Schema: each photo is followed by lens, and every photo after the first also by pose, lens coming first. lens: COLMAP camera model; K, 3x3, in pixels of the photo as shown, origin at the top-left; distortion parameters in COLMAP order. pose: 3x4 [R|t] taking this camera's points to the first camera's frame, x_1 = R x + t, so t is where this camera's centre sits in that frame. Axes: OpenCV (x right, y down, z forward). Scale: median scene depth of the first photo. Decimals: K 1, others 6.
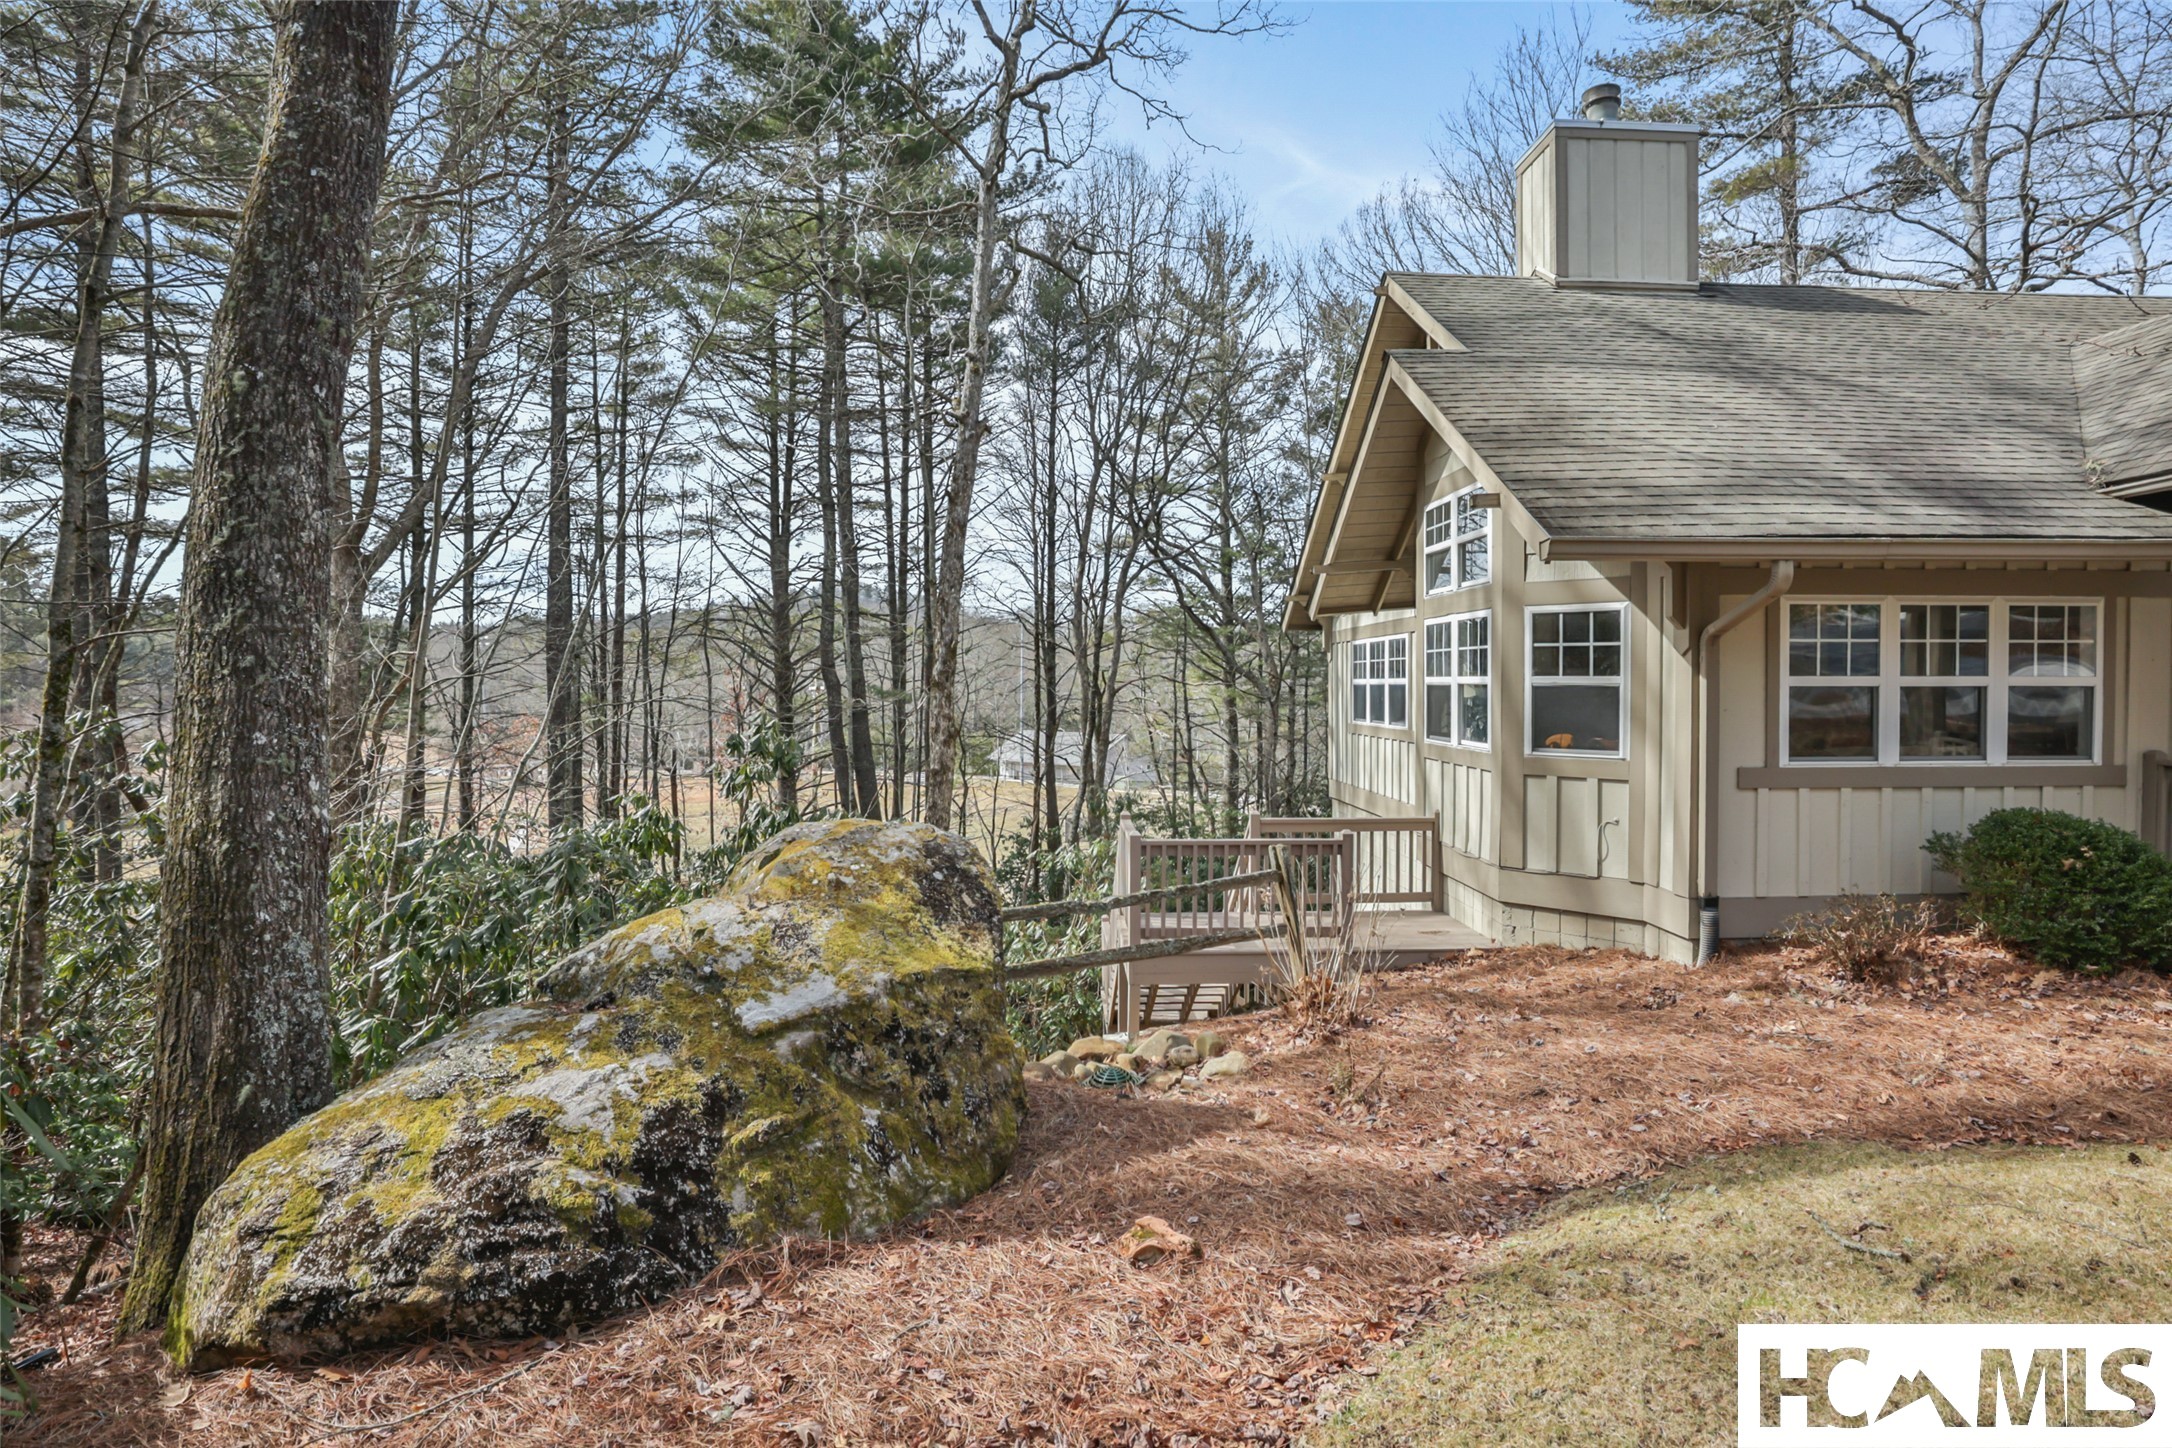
lens RADIAL K [[1016.5, 0, 1092.1], [0, 1016.5, 714.0], [0, 0, 1]] dist [-0.019157, -0.000252]
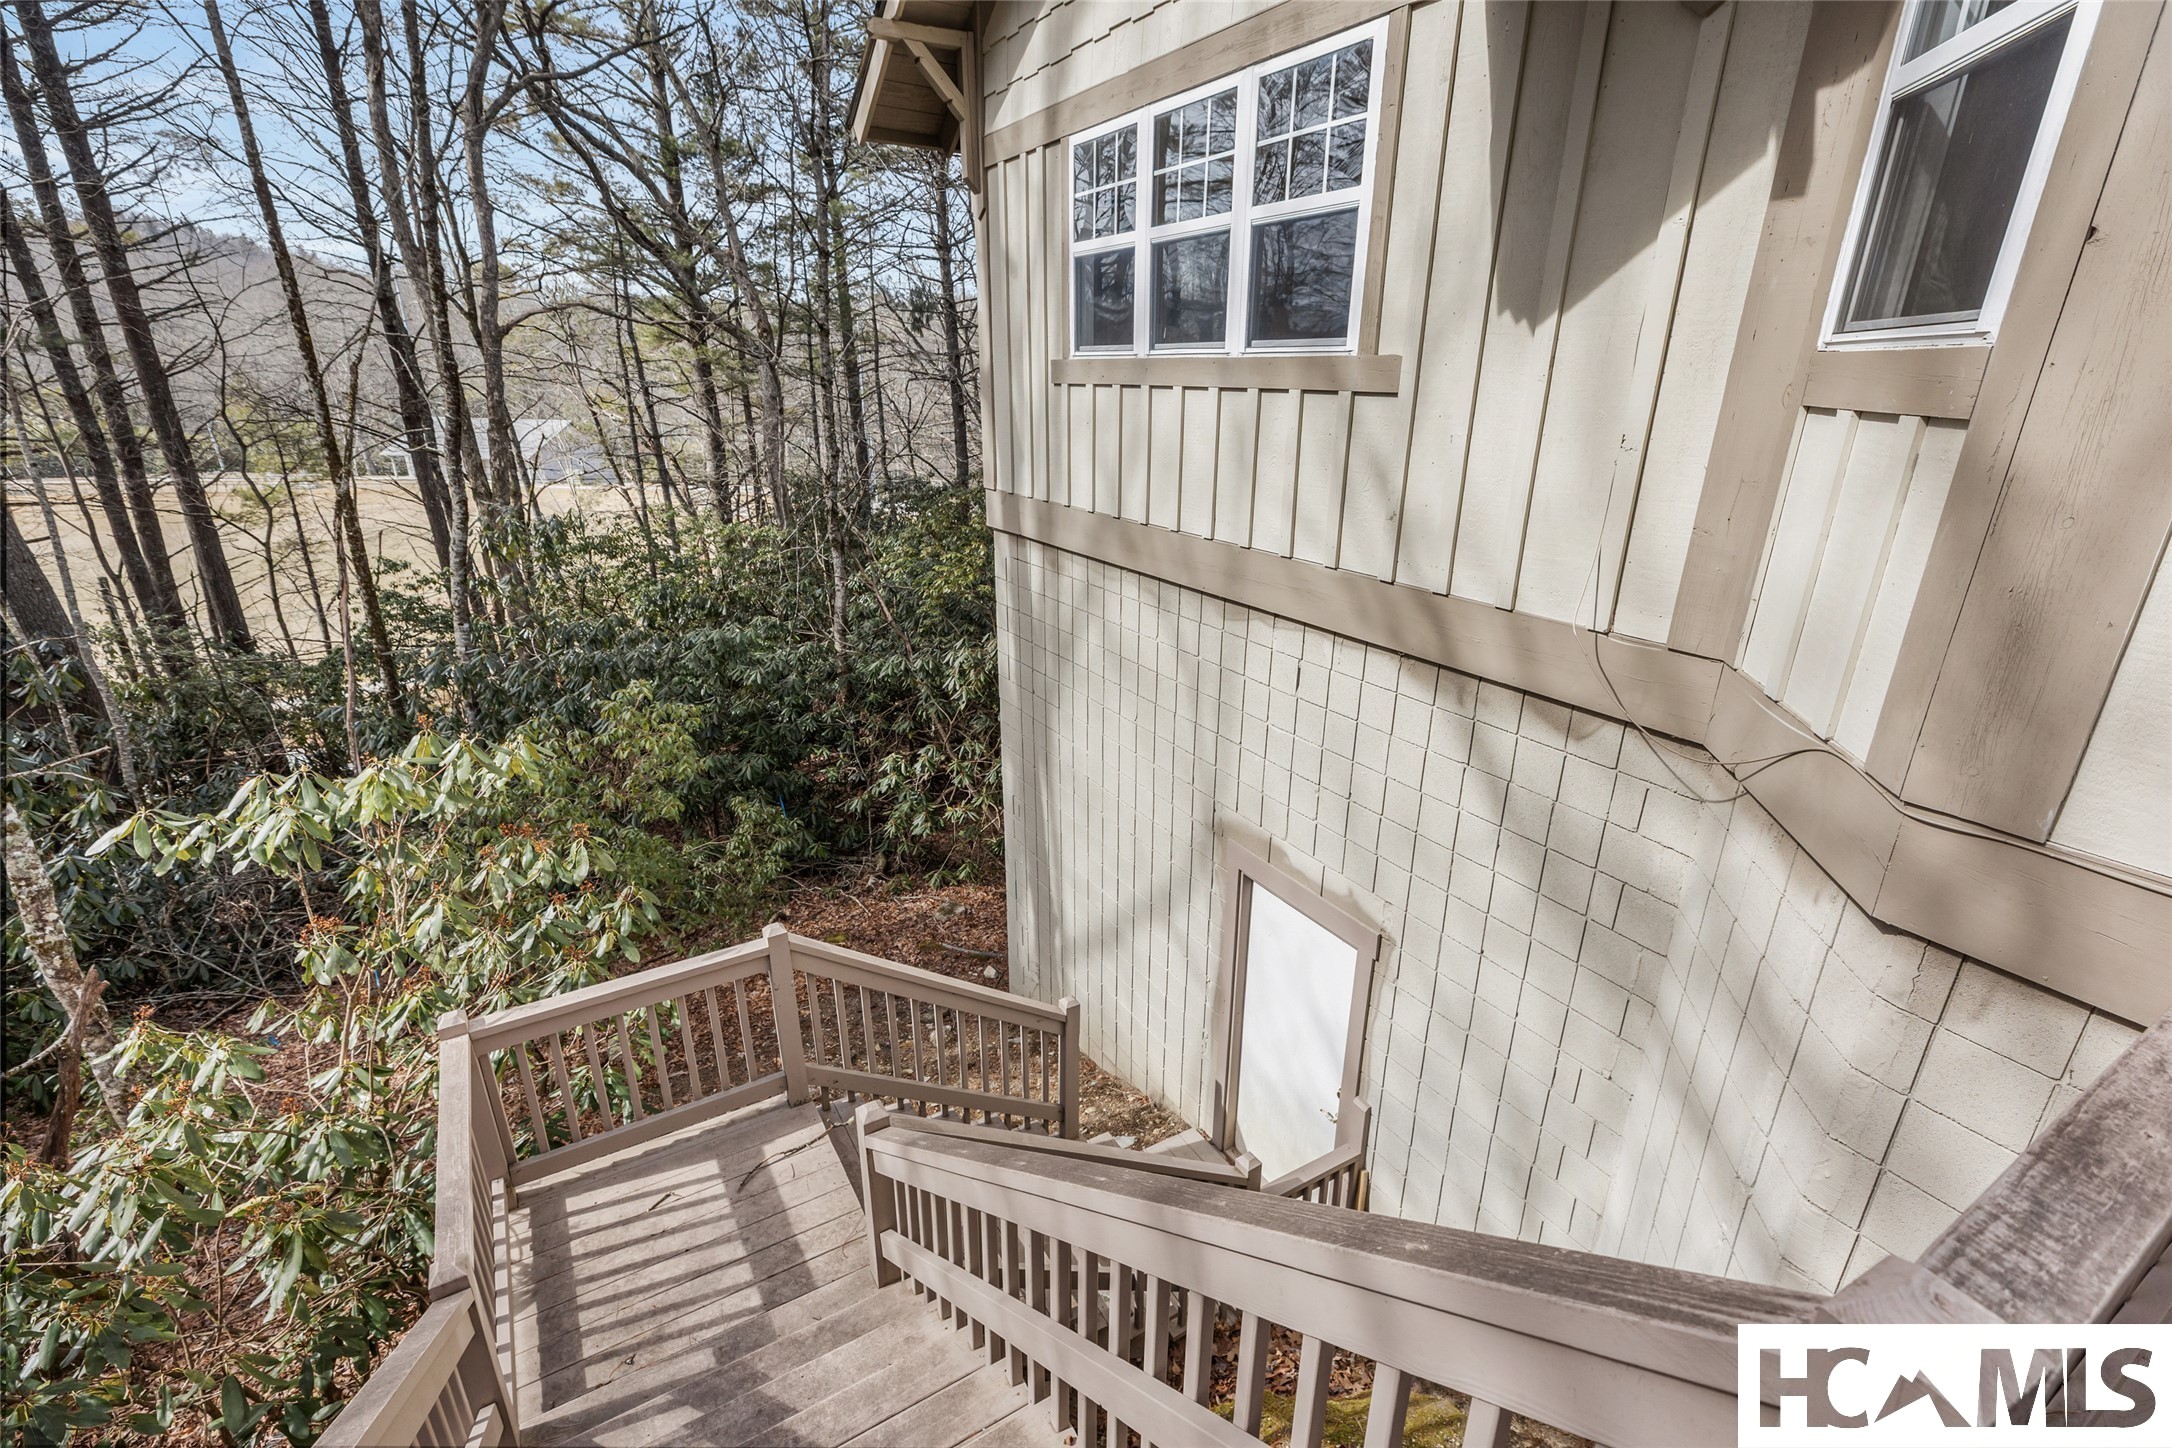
lens RADIAL K [[967.0, 0, 1106.9], [0, 967.0, 726.9], [0, 0, 1]] dist [0.003102, 0.001584]
pose [[0.871234, -0.159400, 0.464267, 0.019345], [-0.006413, 0.942030, 0.335468, -0.004591], [-0.490827, -0.295249, 0.819706, 0.175039]]
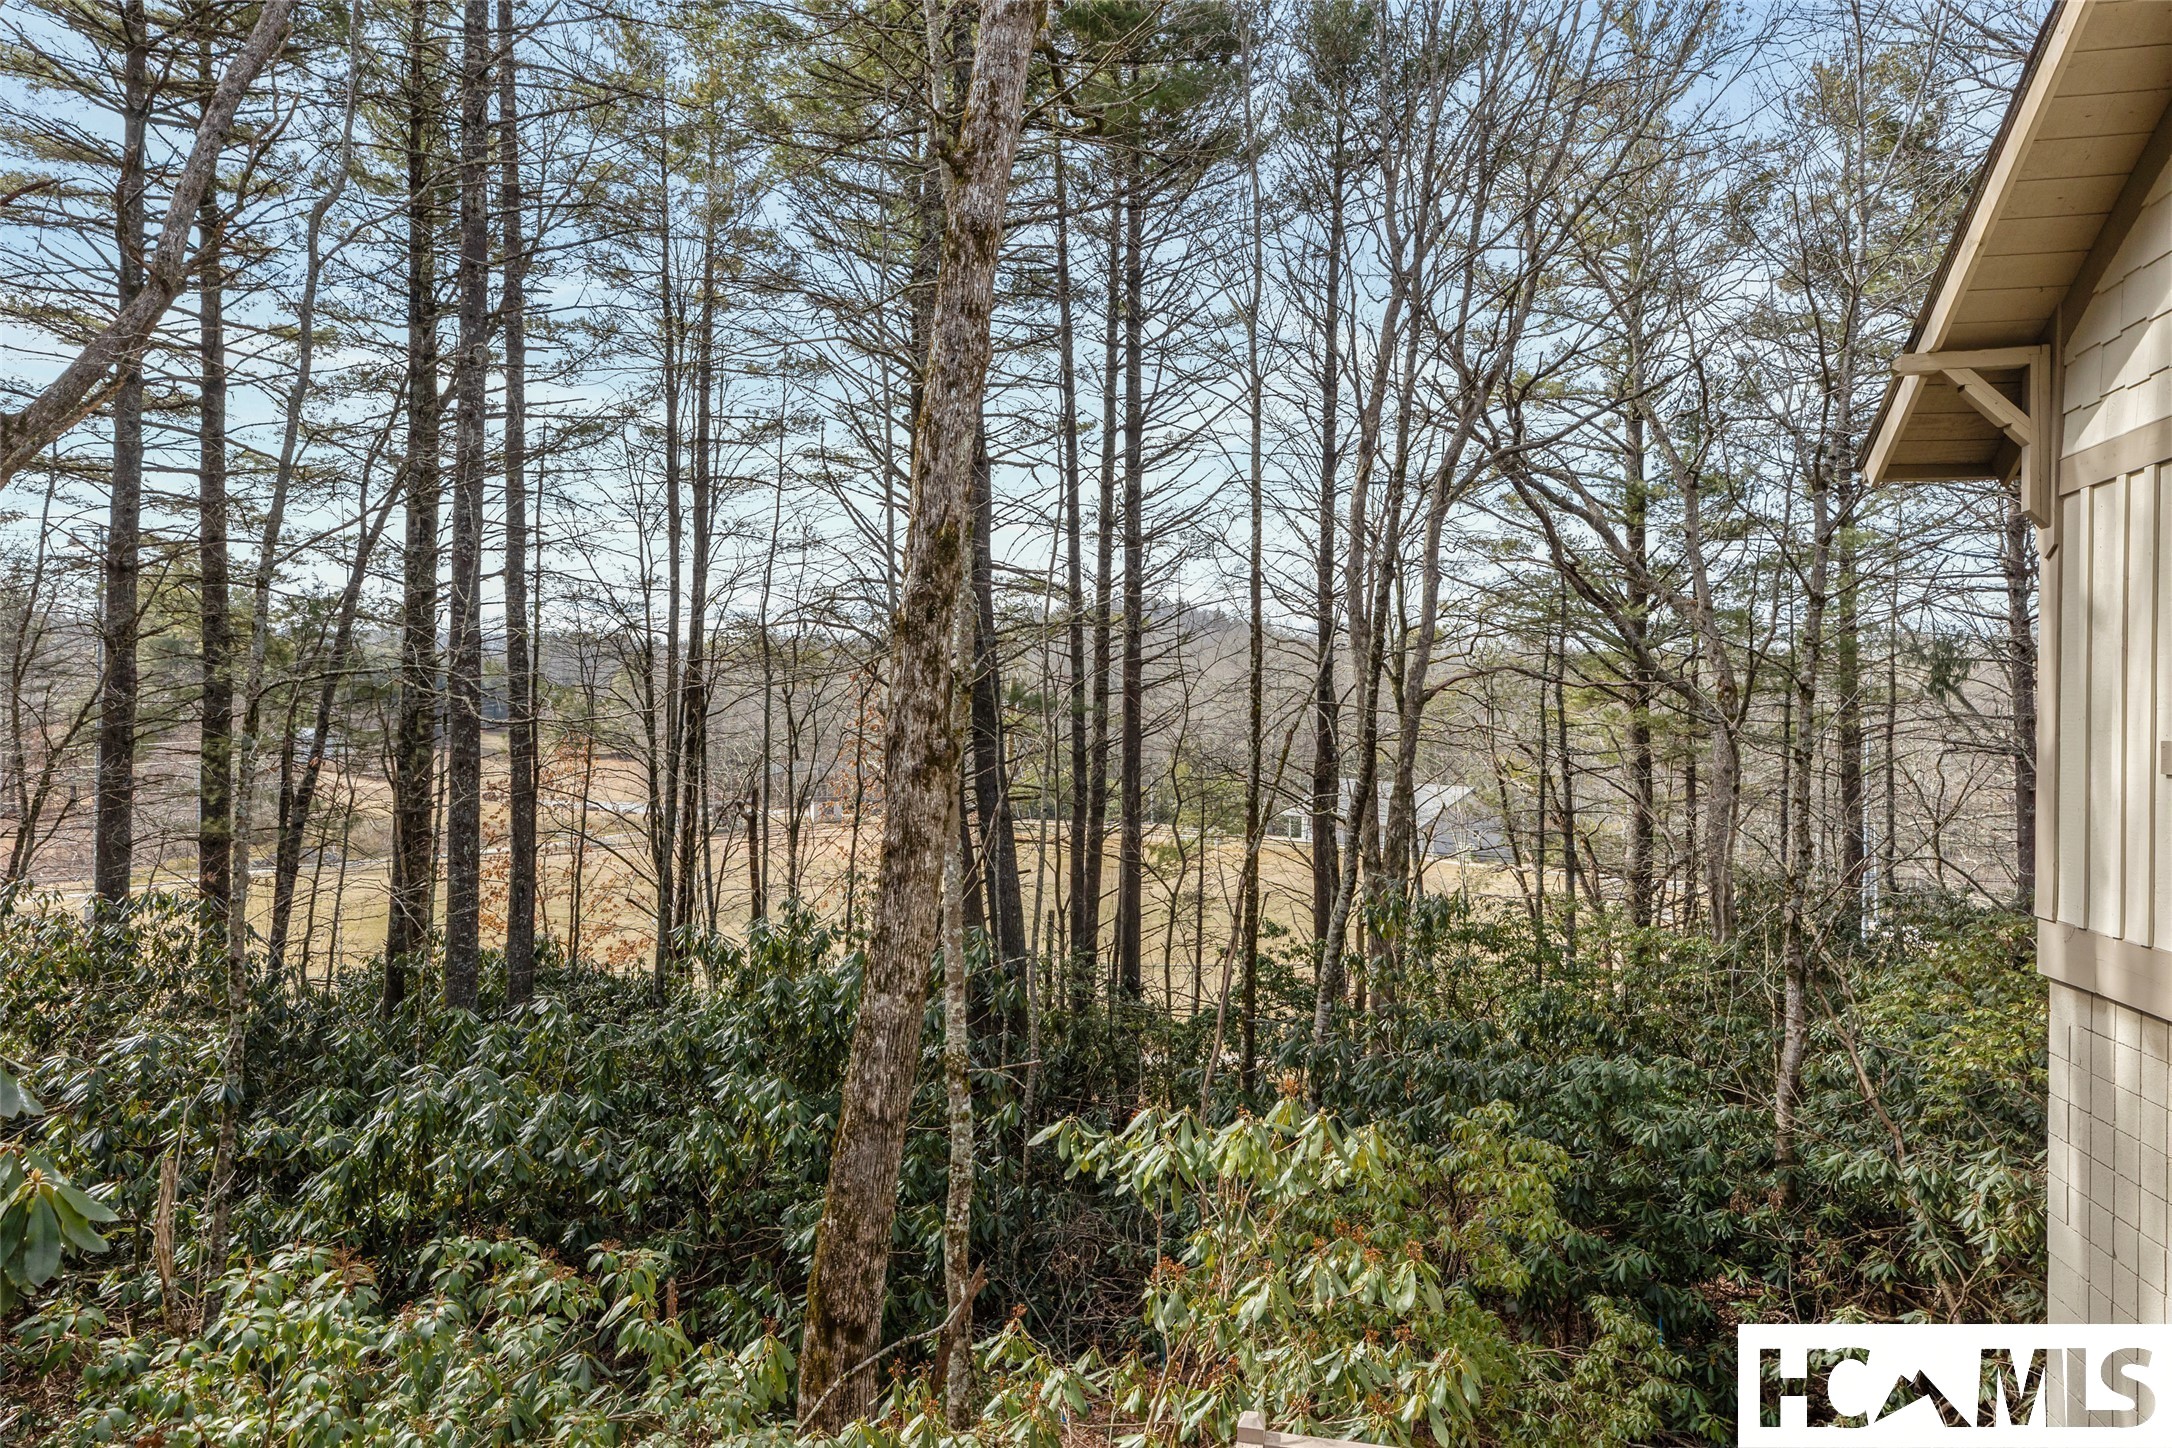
lens RADIAL K [[1288.2, 0, 1096.2], [0, 1288.2, 713.3], [0, 0, 1]] dist [0.005001, 0.006253]
pose [[0.966467, 0.017702, -0.256180, 0.018868], [-0.022470, 0.999624, -0.015695, -0.005100], [0.255806, 0.020926, 0.966502, 0.170240]]
